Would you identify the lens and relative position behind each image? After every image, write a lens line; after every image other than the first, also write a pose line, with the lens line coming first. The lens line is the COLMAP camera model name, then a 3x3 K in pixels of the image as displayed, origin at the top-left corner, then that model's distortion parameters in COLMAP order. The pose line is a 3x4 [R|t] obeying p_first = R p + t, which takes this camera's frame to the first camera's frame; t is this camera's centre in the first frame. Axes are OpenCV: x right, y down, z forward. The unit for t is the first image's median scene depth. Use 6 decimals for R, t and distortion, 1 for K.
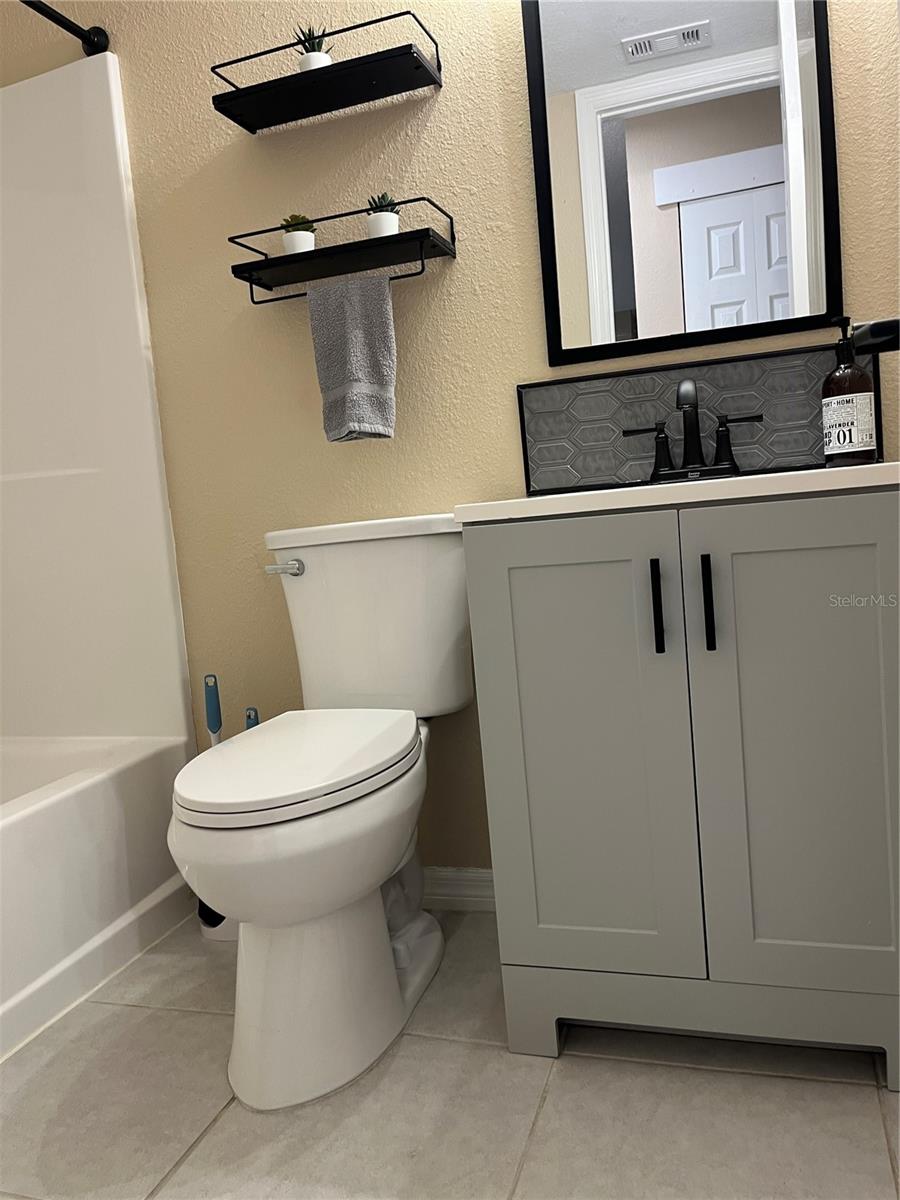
lens RADIAL K [[911.2, 0, 448.7], [0, 911.2, 610.0], [0, 0, 1]] dist [0.067799, -0.095801]
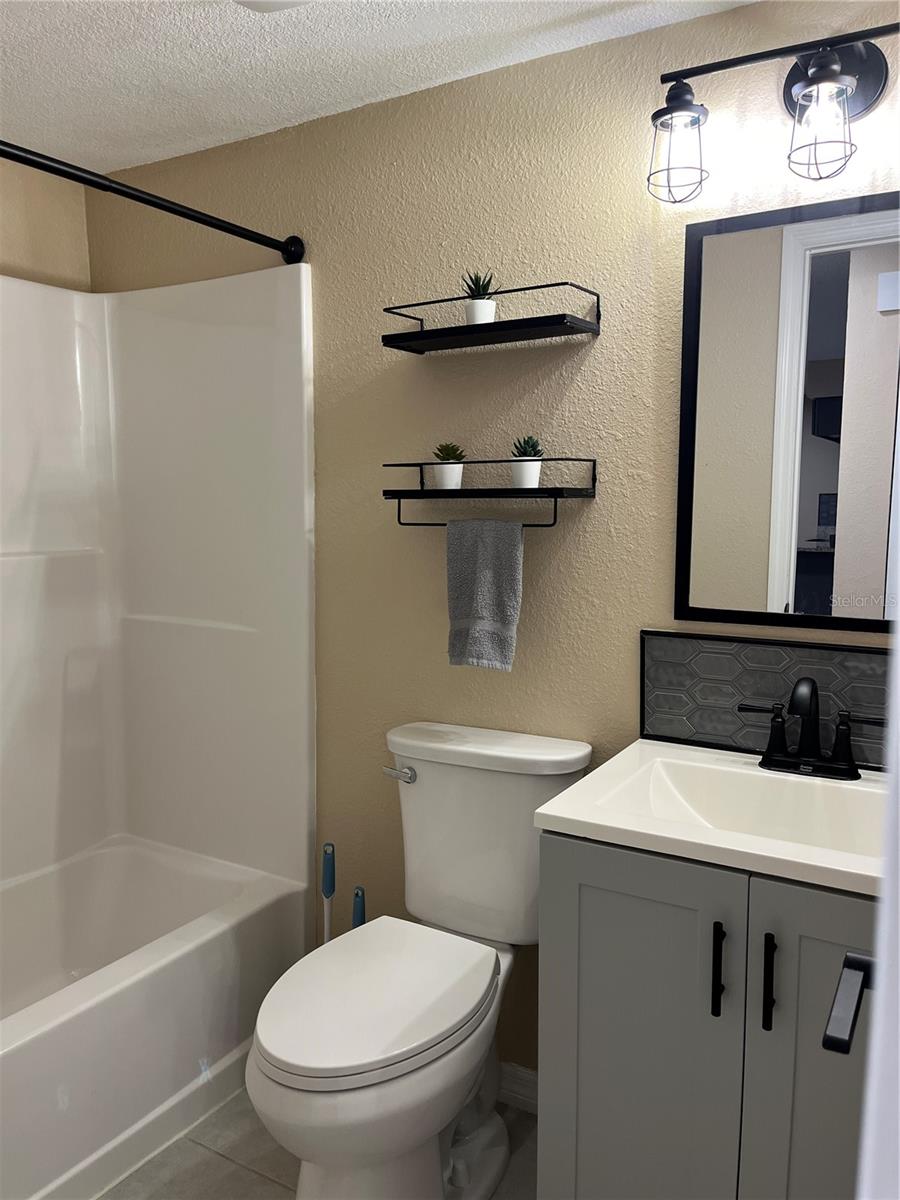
lens RADIAL K [[911.2, 0, 445.9], [0, 911.2, 607.2], [0, 0, 1]] dist [0.067799, -0.095801]
pose [[0.970477, 0.114319, -0.212381, 0.076910], [-0.111310, 0.993443, 0.026112, -0.272113], [0.213974, -0.001701, 0.976838, -0.027011]]
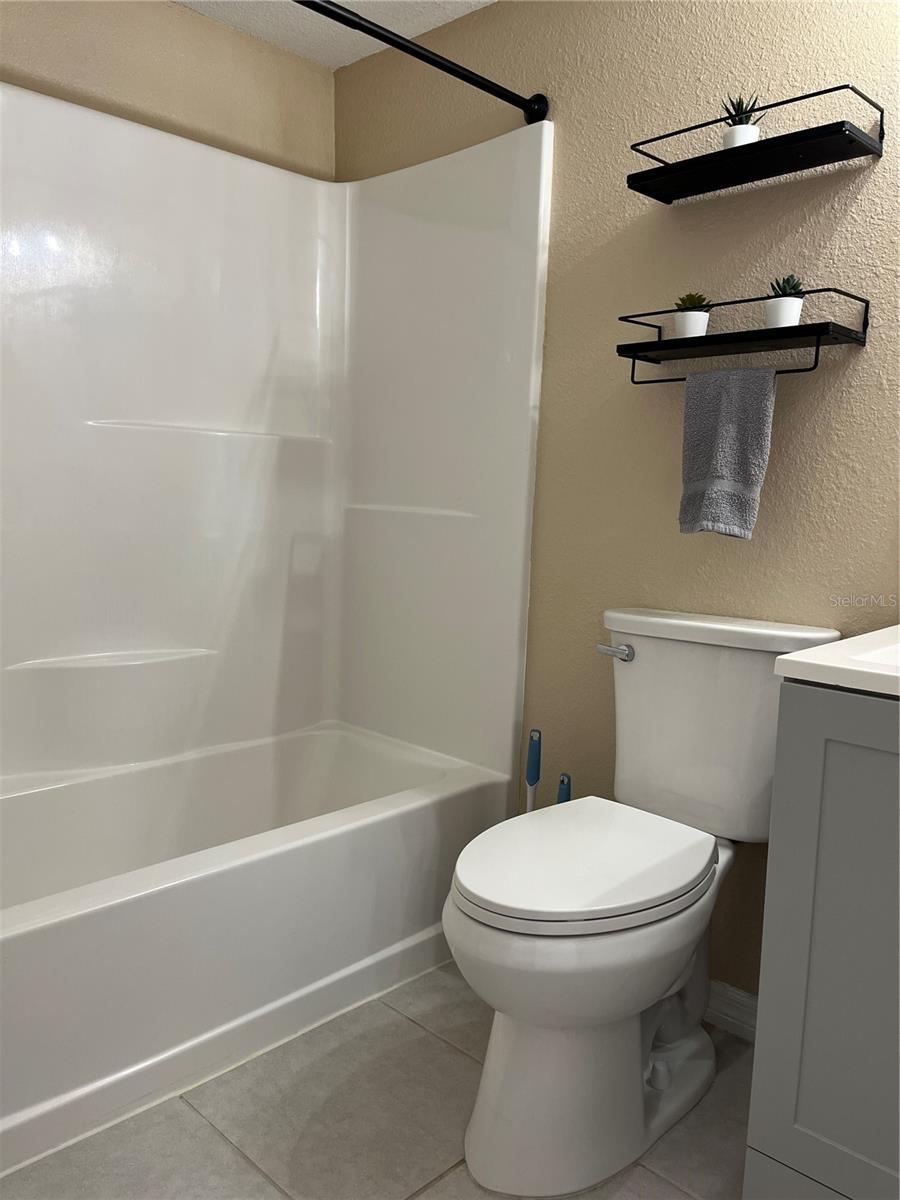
lens RADIAL K [[911.2, 0, 444.5], [0, 911.2, 607.8], [0, 0, 1]] dist [0.067799, -0.095801]
pose [[0.888297, 0.172795, -0.425523, 0.070175], [-0.159120, 0.984929, 0.067788, -0.130193], [0.430824, 0.007493, 0.902405, 0.020830]]
